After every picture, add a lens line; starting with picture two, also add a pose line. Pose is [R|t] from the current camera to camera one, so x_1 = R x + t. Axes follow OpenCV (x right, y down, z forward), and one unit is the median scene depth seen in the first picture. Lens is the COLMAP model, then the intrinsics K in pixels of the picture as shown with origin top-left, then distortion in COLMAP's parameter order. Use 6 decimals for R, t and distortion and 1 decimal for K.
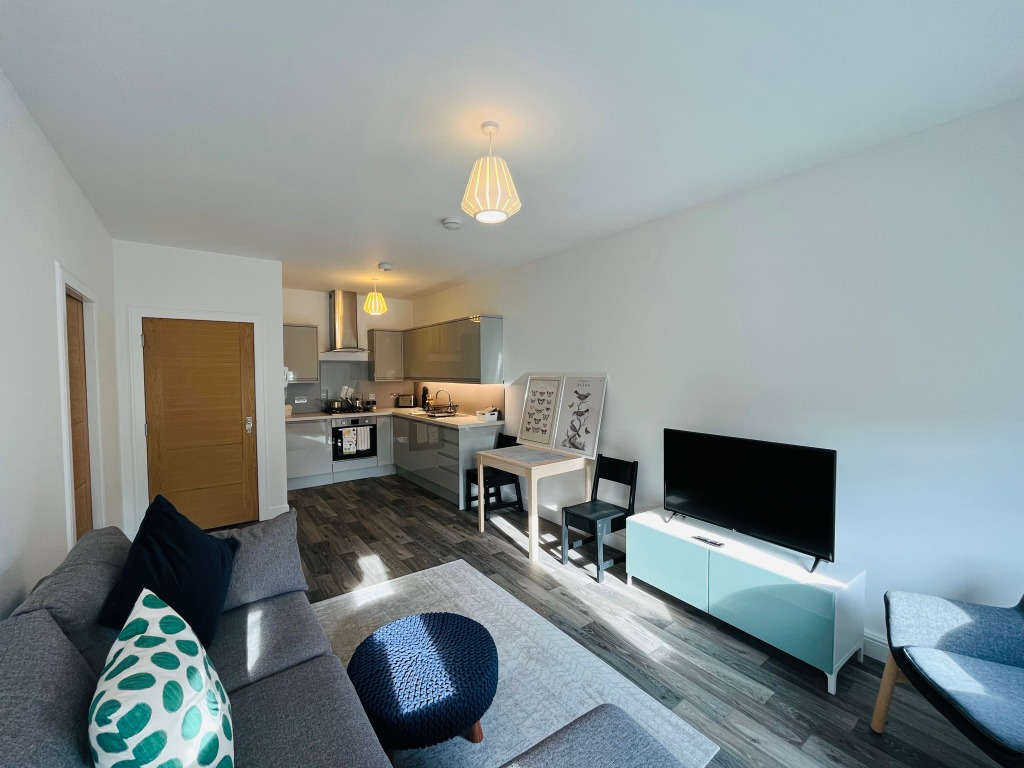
lens RADIAL K [[418.6, 0, 506.7], [0, 418.6, 383.3], [0, 0, 1]] dist [-0.001434, -0.000157]
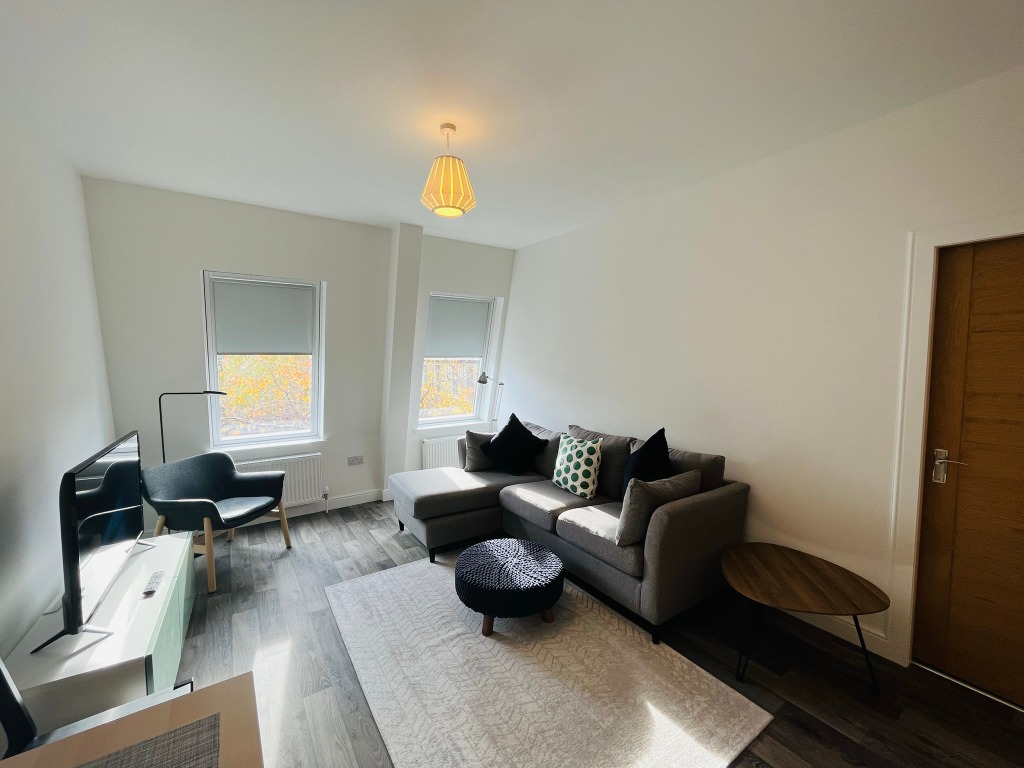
lens RADIAL K [[418.6, 0, 506.7], [0, 418.6, 383.3], [0, 0, 1]] dist [-0.001434, -0.000157]
pose [[-0.999029, 0.006279, 0.043601, -0.082313], [0.010581, 0.995017, 0.099145, -0.021592], [-0.042761, 0.099510, -0.994117, 0.752427]]
